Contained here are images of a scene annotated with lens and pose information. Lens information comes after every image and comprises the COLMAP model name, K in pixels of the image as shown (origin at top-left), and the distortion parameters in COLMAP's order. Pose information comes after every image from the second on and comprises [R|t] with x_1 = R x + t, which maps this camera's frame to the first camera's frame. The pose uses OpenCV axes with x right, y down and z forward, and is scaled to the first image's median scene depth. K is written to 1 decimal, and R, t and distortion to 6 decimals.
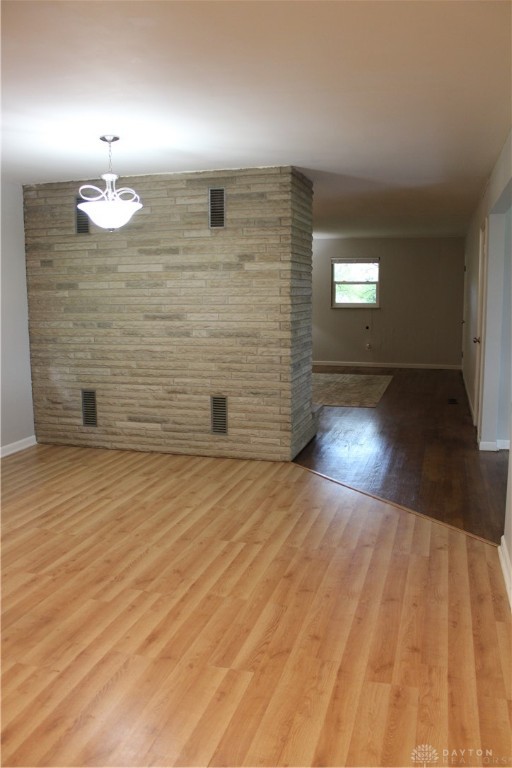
lens RADIAL K [[634.9, 0, 266.7], [0, 634.9, 380.6], [0, 0, 1]] dist [-0.155946, 0.118694]
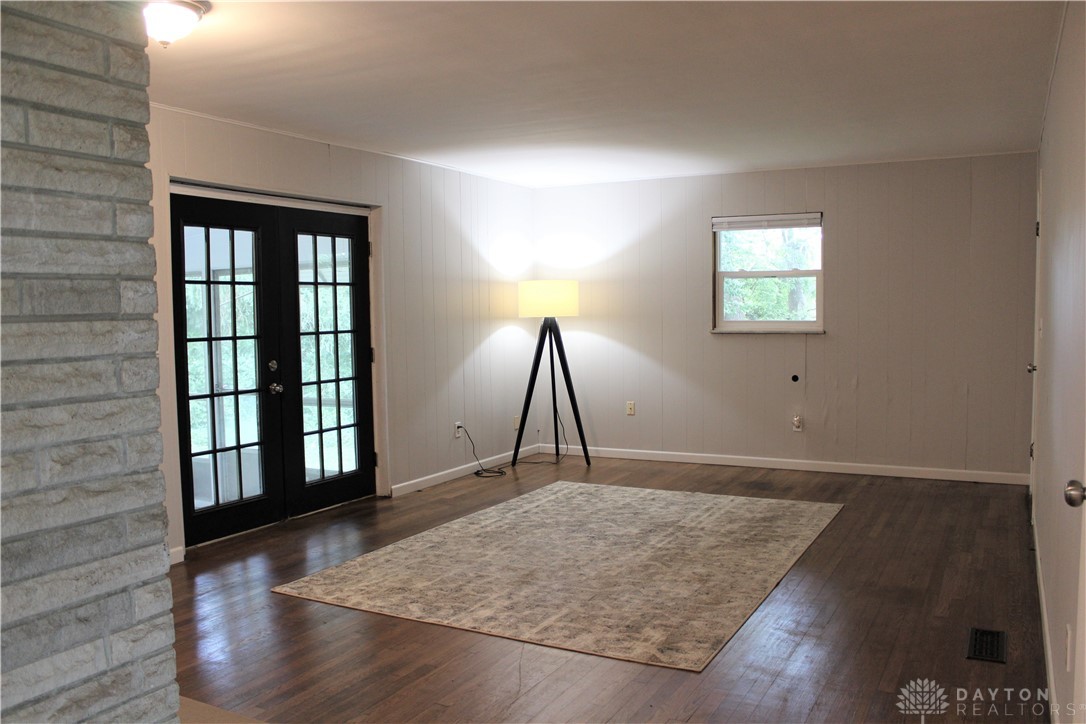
lens RADIAL K [[936.0, 0, 543.0], [0, 936.0, 362.0], [0, 0, 1]] dist [-0.102260, 0.001461]
pose [[0.979625, 0.007209, -0.200707, 0.120757], [-0.023037, 0.996793, -0.076640, -0.043465], [0.199510, 0.079702, 0.976649, 0.359654]]
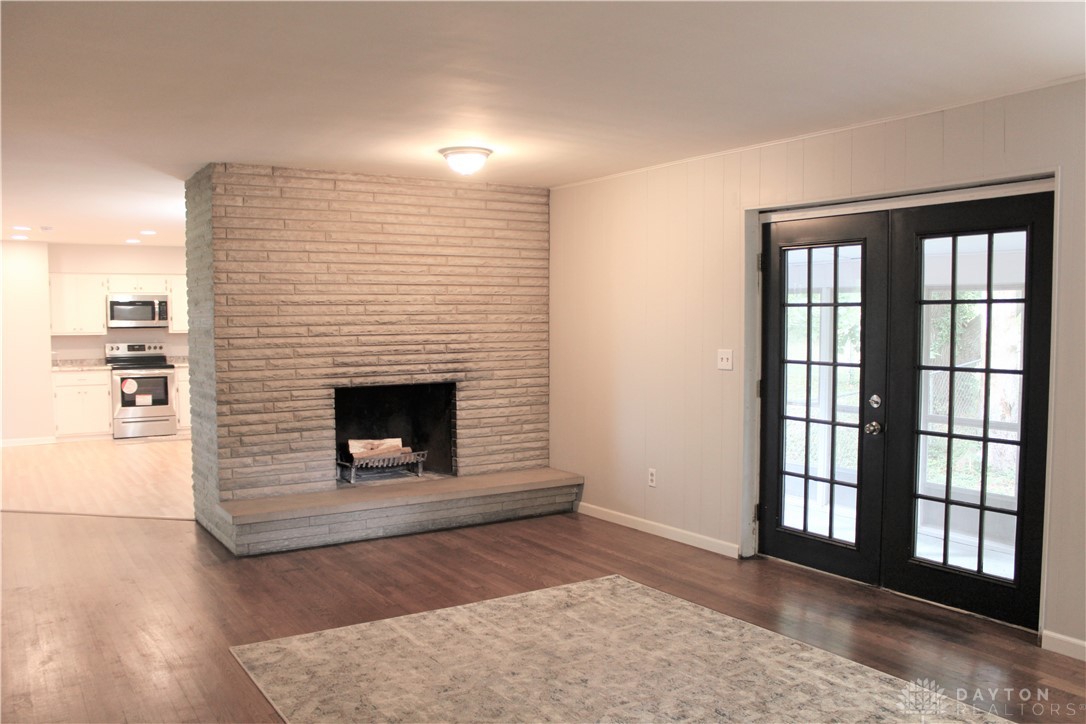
lens RADIAL K [[897.8, 0, 525.9], [0, 897.8, 376.2], [0, 0, 1]] dist [-0.155946, 0.118694]
pose [[-0.670469, 0.055630, -0.739849, 0.267726], [-0.093337, 0.982939, 0.158492, -0.129312], [0.736044, 0.175319, -0.653837, 0.916602]]
